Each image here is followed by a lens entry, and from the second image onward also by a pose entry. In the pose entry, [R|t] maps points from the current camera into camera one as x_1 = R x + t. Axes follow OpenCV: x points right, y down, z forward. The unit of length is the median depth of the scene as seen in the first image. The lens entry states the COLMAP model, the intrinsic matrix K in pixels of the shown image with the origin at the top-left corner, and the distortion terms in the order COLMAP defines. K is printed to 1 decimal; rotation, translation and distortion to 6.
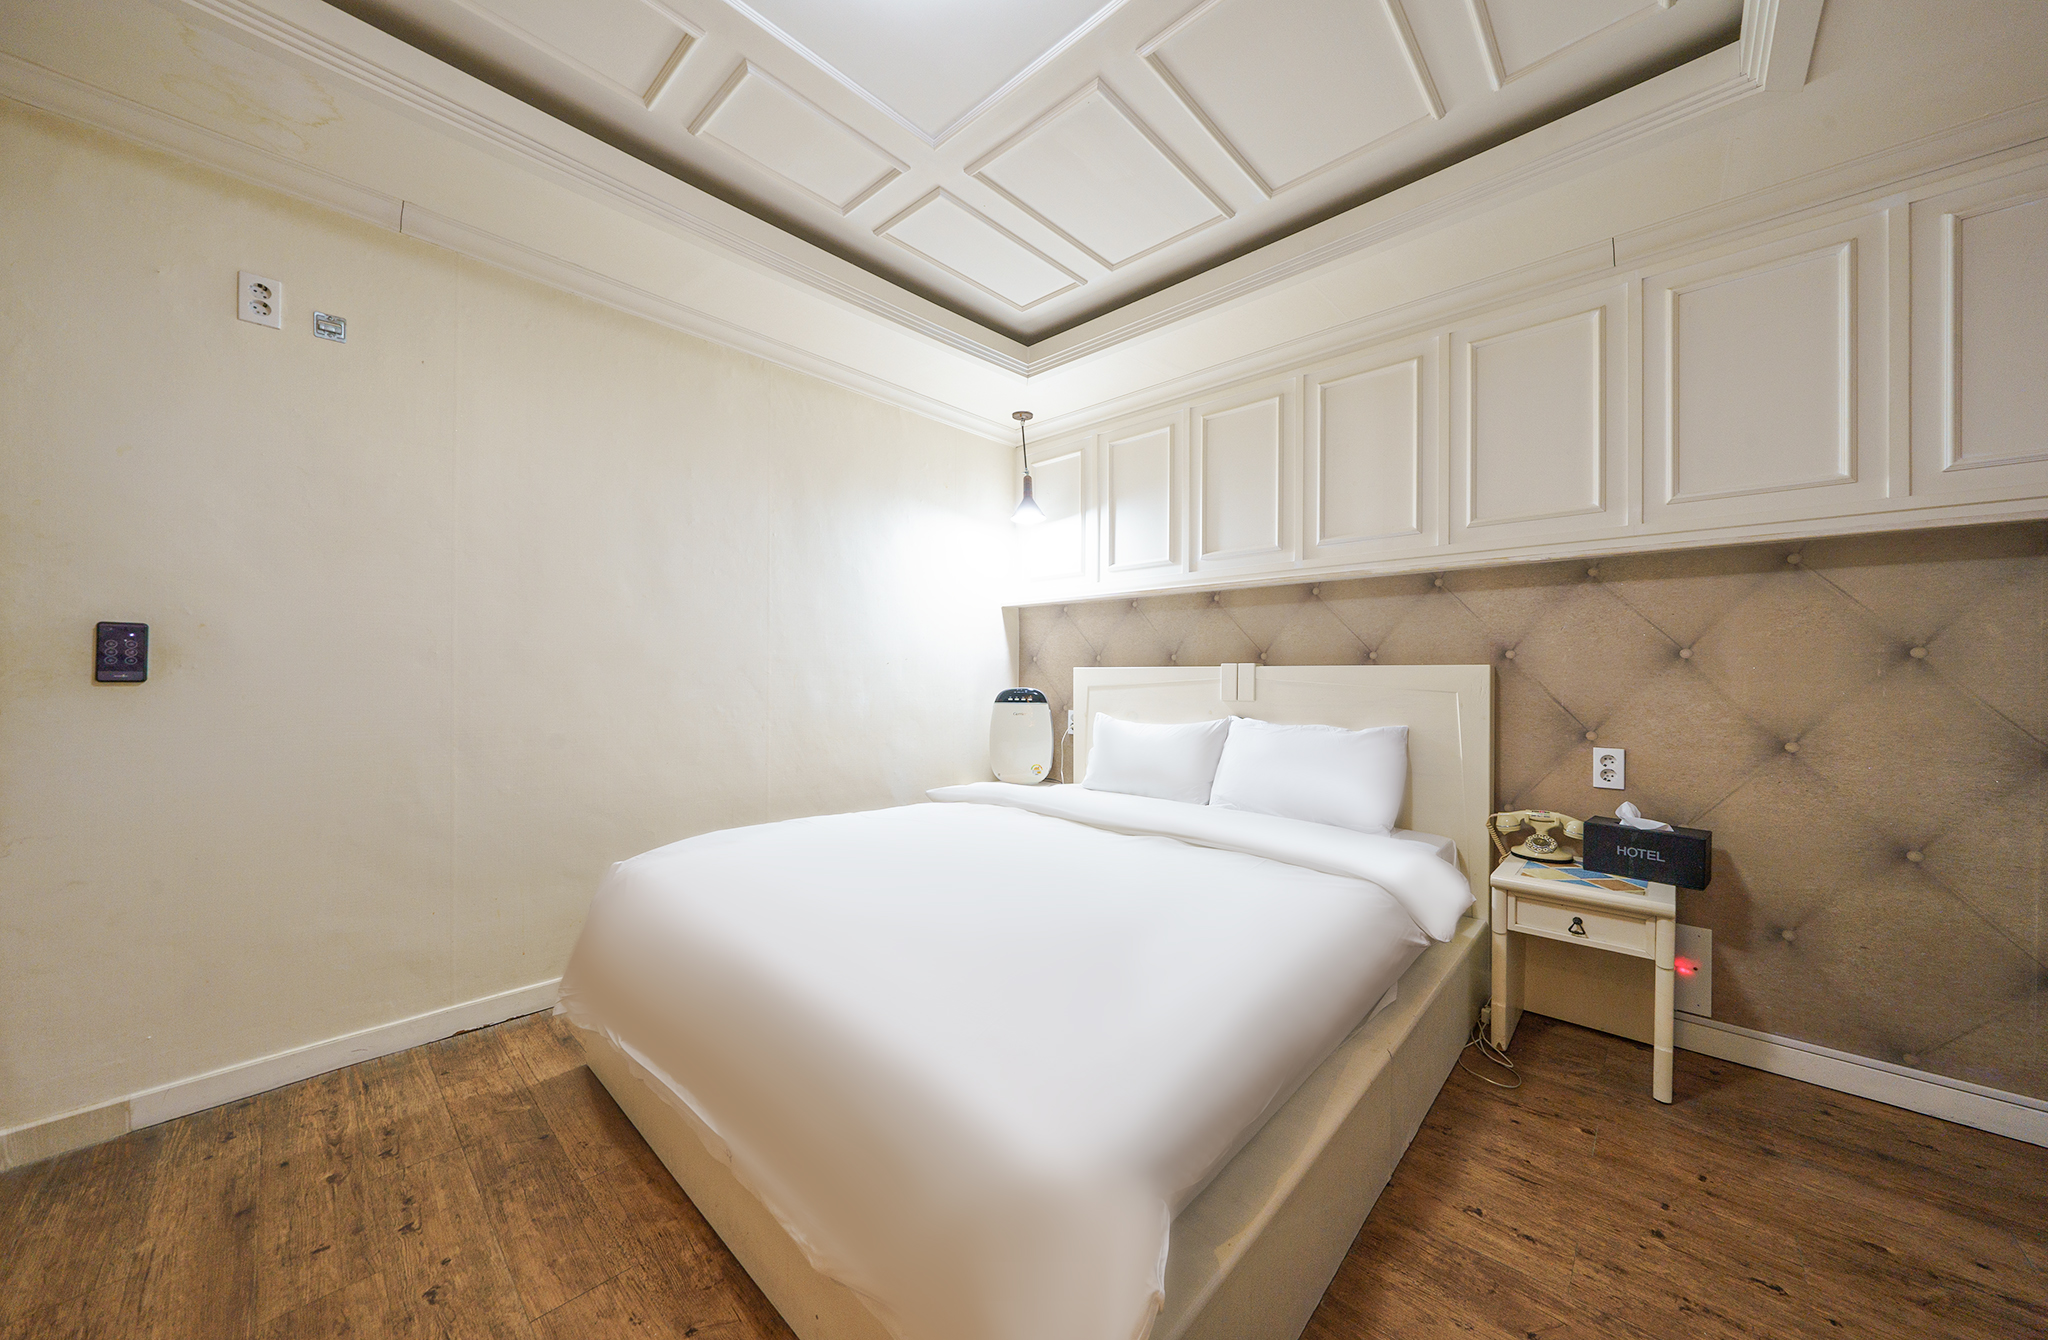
lens RADIAL K [[699.4, 0, 1024.5], [0, 699.4, 672.7], [0, 0, 1]] dist [-0.001949, -0.000091]
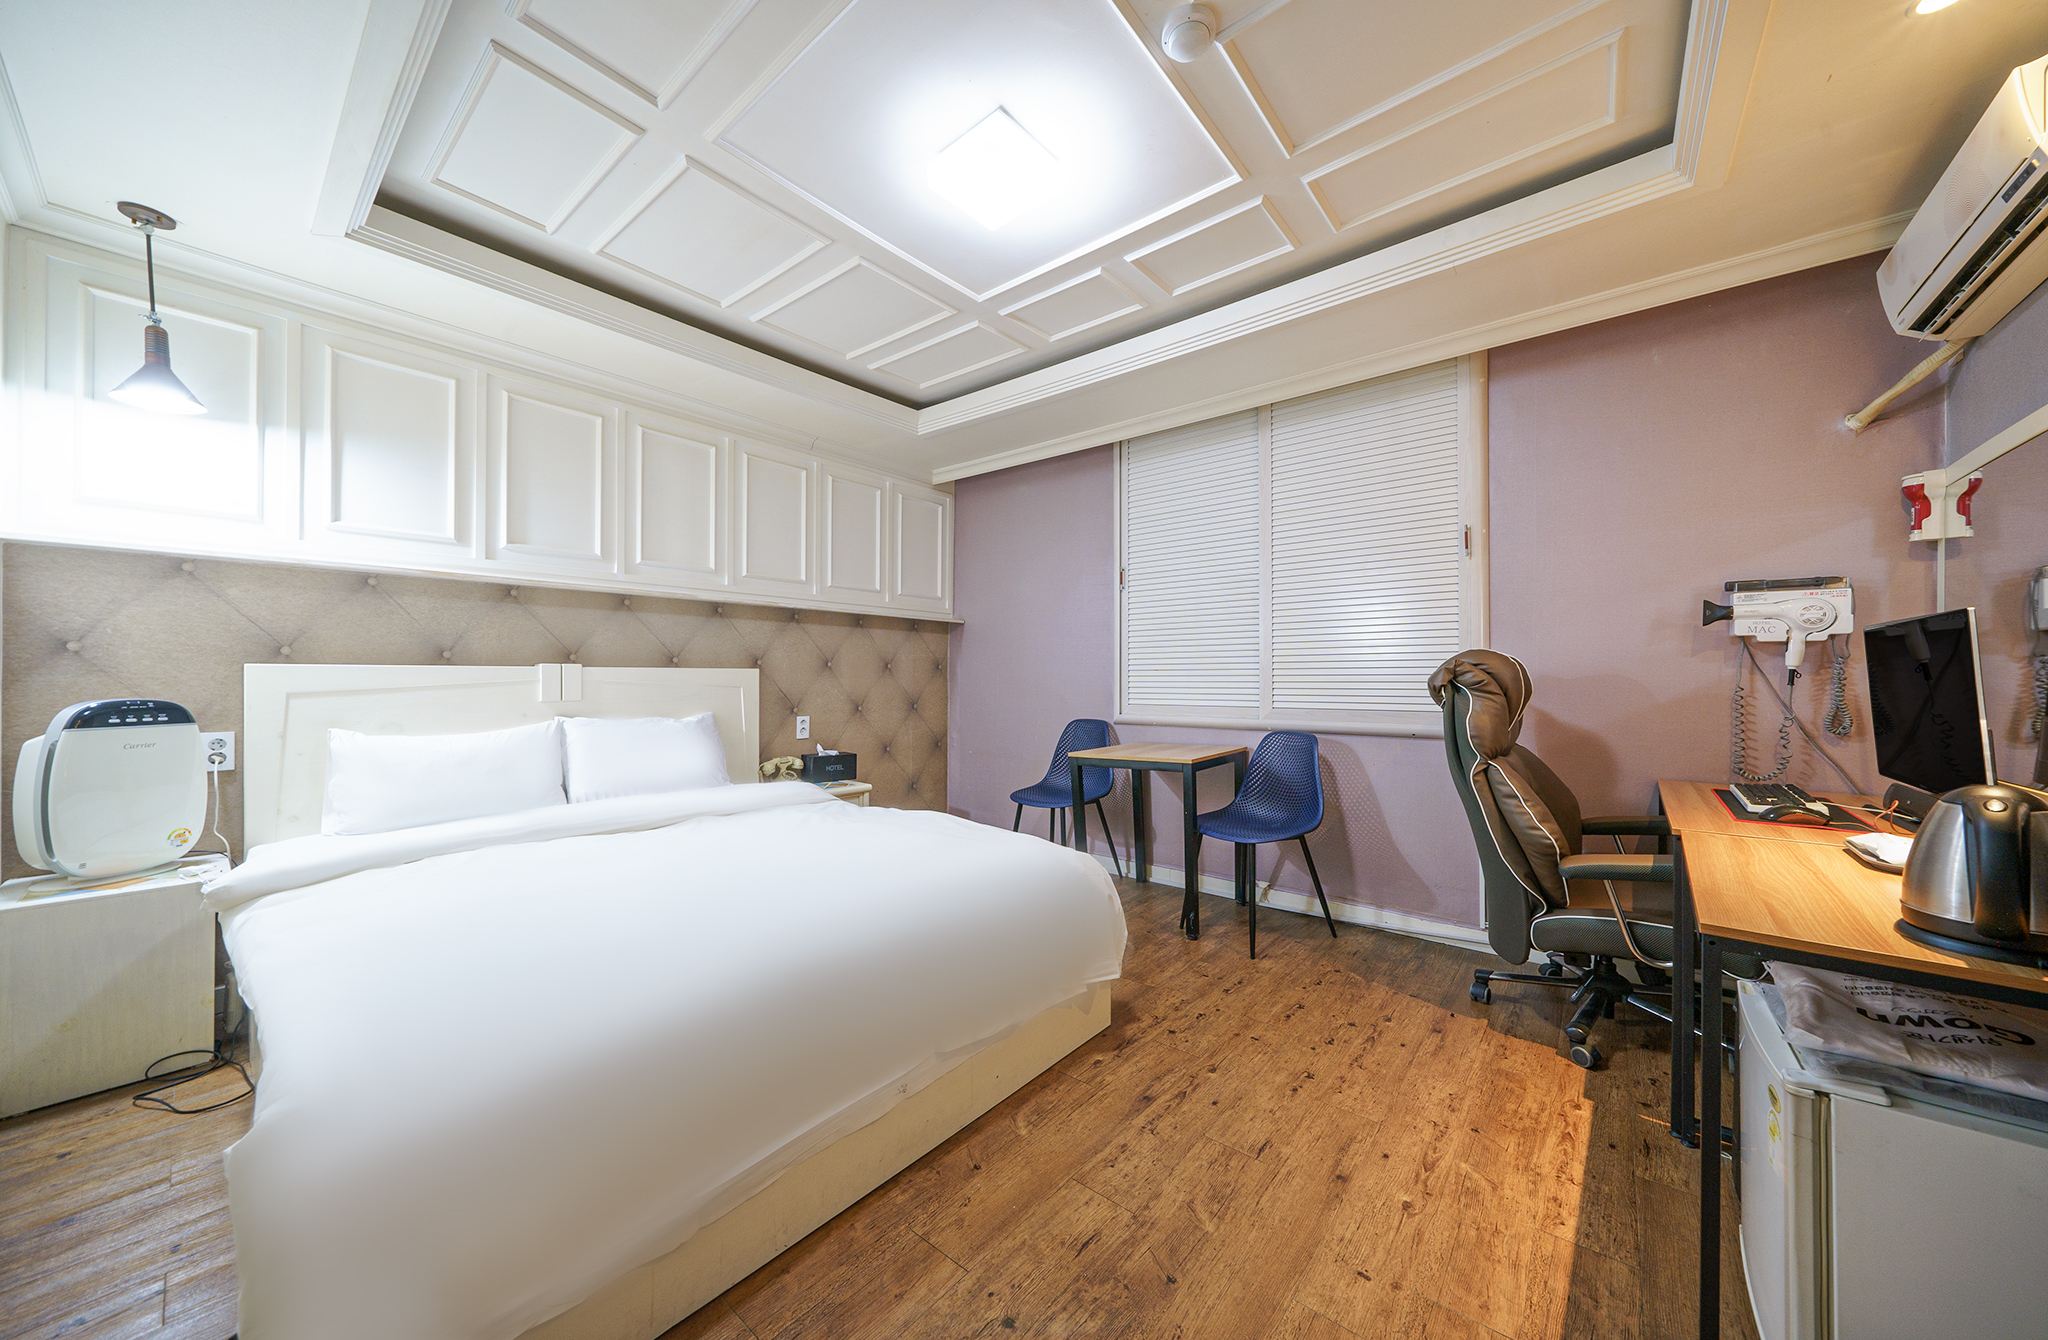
lens RADIAL K [[699.4, 0, 1024.5], [0, 699.4, 672.7], [0, 0, 1]] dist [-0.001949, -0.000091]
pose [[-0.056753, 0.003958, 0.998380, -0.835576], [-0.001439, 0.999991, -0.004046, 0.002722], [-0.998387, -0.001666, -0.056747, 0.453122]]
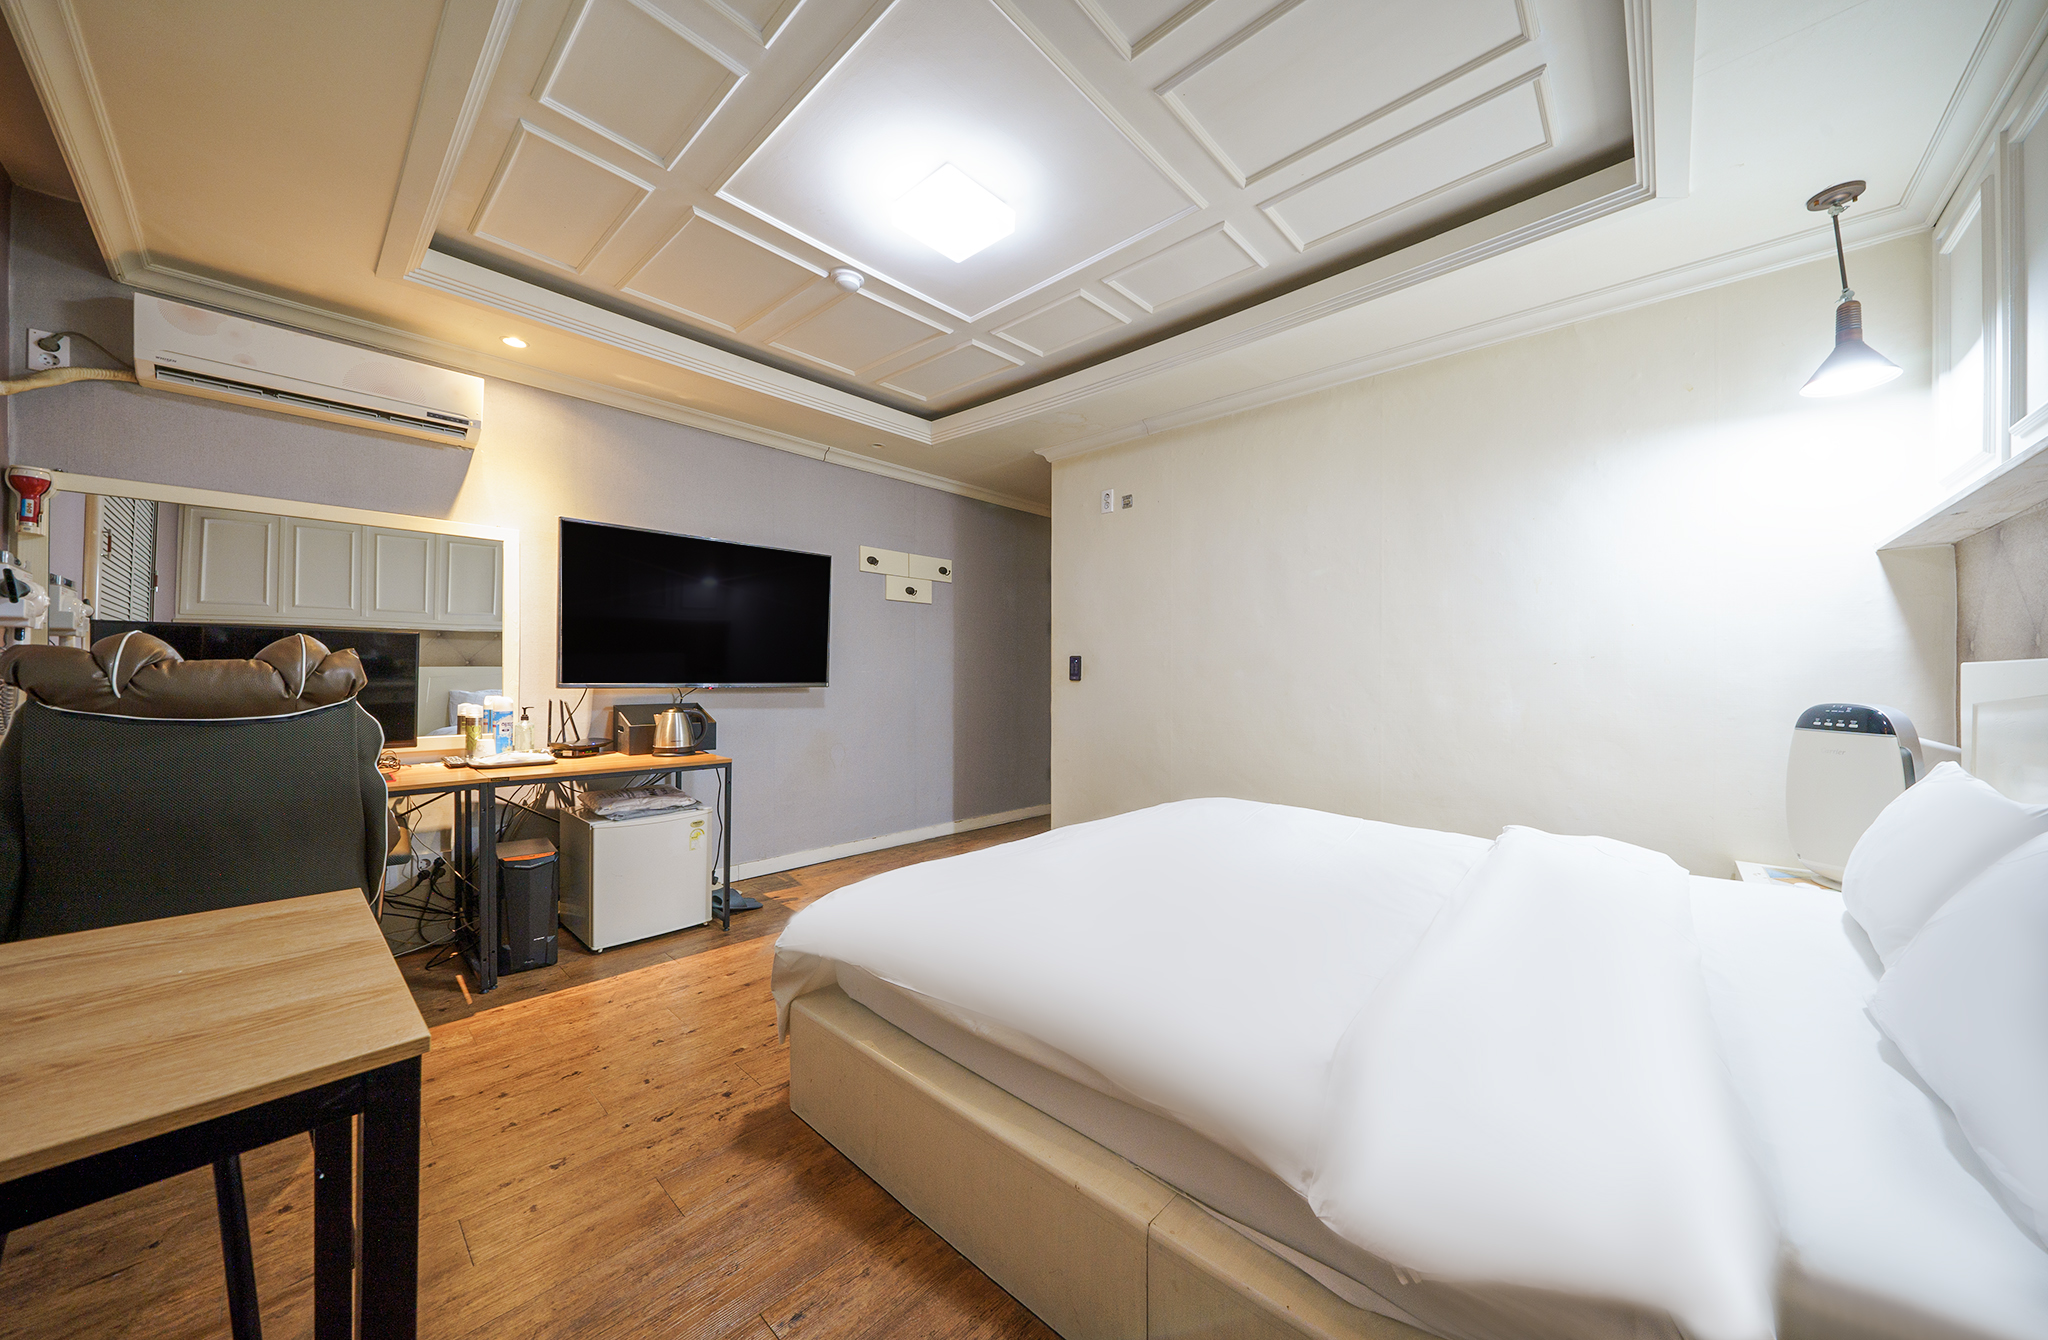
lens RADIAL K [[699.4, 0, 1024.5], [0, 699.4, 672.7], [0, 0, 1]] dist [-0.001949, -0.000091]
pose [[0.005118, -0.011303, -0.999923, 0.726813], [-0.004126, 0.999927, -0.011324, 0.009873], [0.999978, 0.004183, 0.005071, 0.524817]]
